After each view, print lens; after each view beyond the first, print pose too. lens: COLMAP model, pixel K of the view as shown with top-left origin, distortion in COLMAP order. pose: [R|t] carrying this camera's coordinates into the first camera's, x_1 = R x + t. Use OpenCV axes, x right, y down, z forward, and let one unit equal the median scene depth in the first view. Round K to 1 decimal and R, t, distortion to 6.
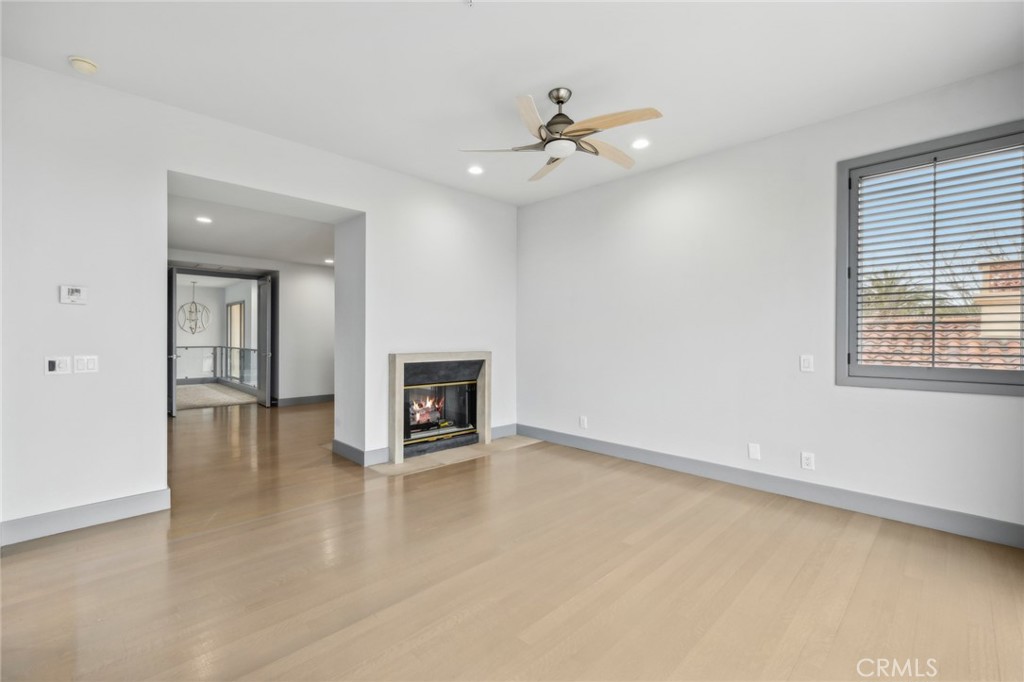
lens RADIAL K [[442.3, 0, 506.0], [0, 442.3, 336.8], [0, 0, 1]] dist [-0.000874, 0.000014]
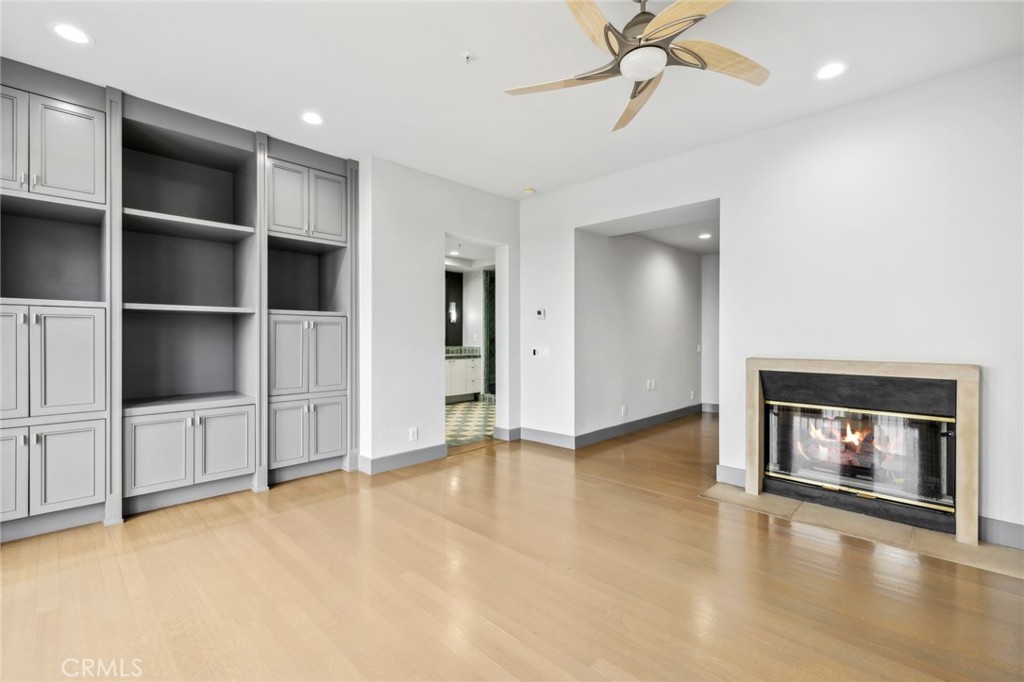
lens RADIAL K [[442.3, 0, 506.0], [0, 442.3, 336.8], [0, 0, 1]] dist [-0.000874, 0.000014]
pose [[0.024865, -0.003393, -0.999685, 0.555924], [-0.001163, 0.999993, -0.003423, 0.003223], [0.999690, 0.001248, 0.024860, 0.535054]]
